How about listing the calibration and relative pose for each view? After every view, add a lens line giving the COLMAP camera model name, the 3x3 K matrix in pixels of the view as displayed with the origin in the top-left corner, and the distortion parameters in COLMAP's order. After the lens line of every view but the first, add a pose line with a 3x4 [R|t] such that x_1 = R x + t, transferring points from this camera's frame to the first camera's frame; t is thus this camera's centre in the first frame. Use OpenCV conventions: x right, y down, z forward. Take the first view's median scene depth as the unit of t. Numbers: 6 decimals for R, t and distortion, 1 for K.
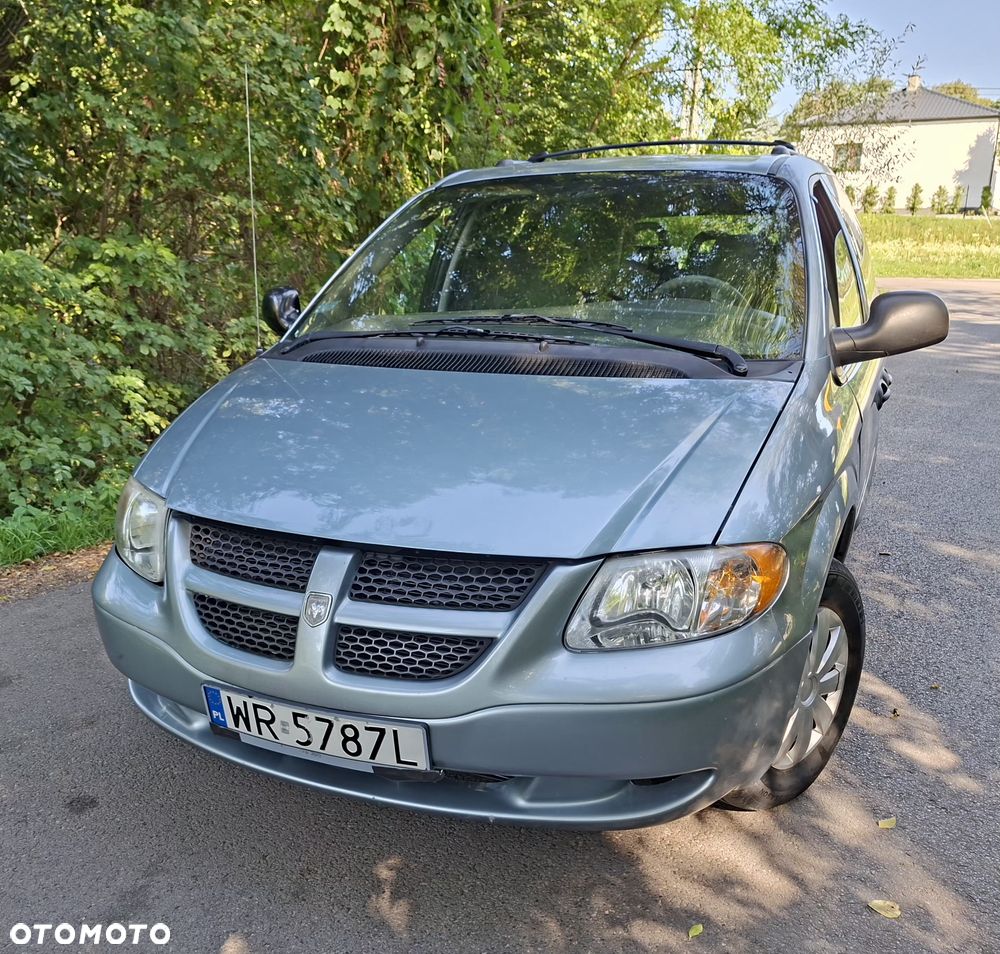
lens RADIAL K [[1009.1, 0, 457.1], [0, 1009.1, 512.4], [0, 0, 1]] dist [0.029223, 0.000000]
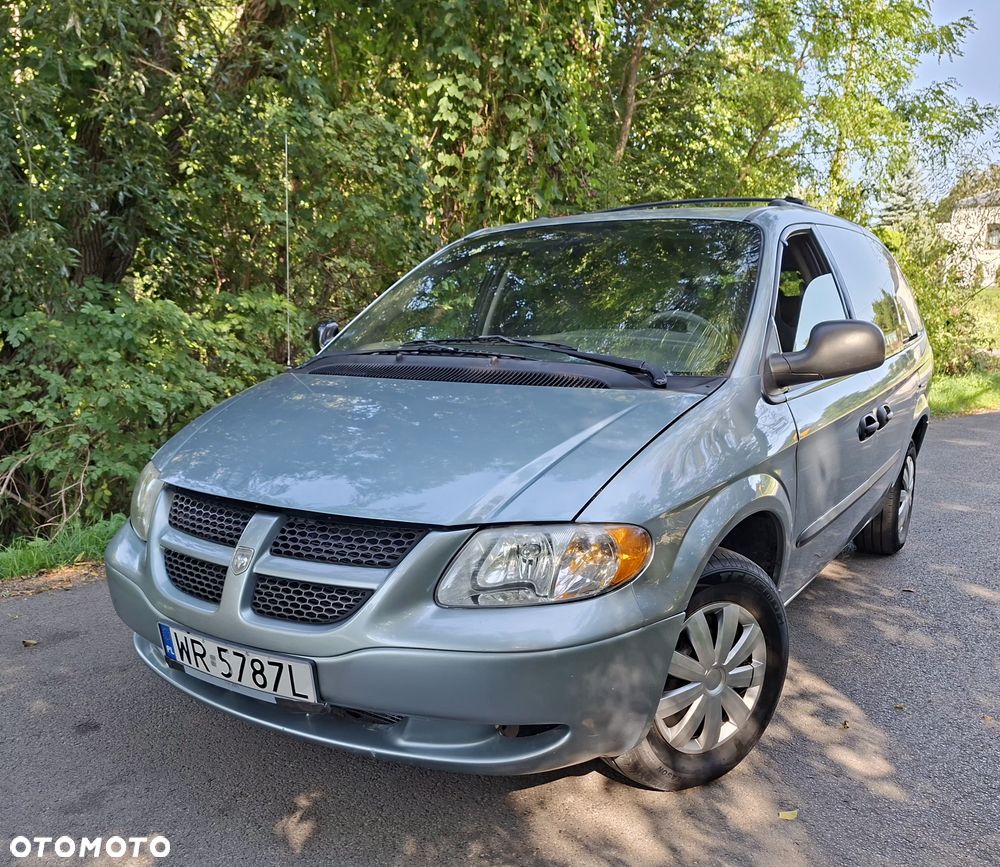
lens RADIAL K [[923.0, 0, 440.6], [0, 923.0, 485.8], [0, 0, 1]] dist [0.035724, 0.000000]
pose [[0.982627, 0.043320, -0.180464, 0.233426], [-0.057532, 0.995577, -0.074274, 0.061869], [0.176448, 0.083366, 0.980773, -0.029688]]
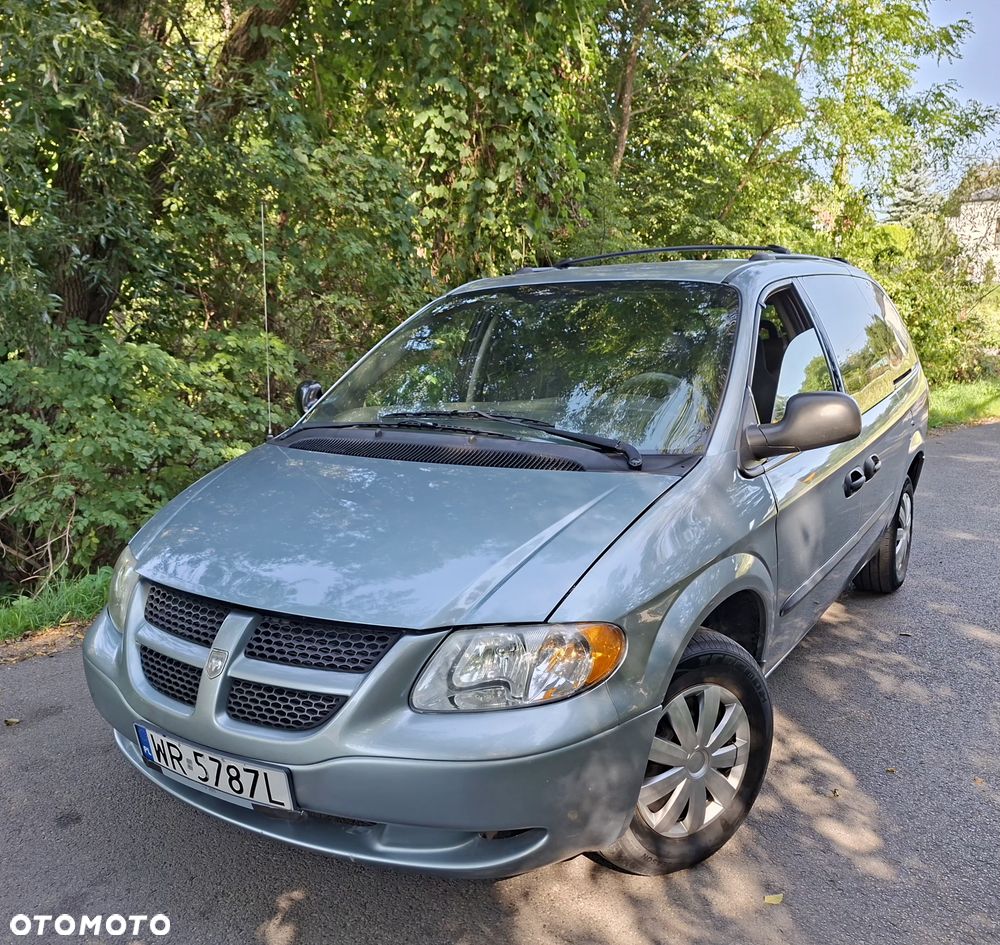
lens RADIAL K [[949.0, 0, 455.9], [0, 949.0, 487.0], [0, 0, 1]] dist [0.040417, 0.000000]
pose [[0.984964, 0.018155, -0.171800, 0.267563], [-0.032764, 0.996045, -0.082585, -0.022742], [0.169622, 0.086972, 0.981664, -0.055973]]
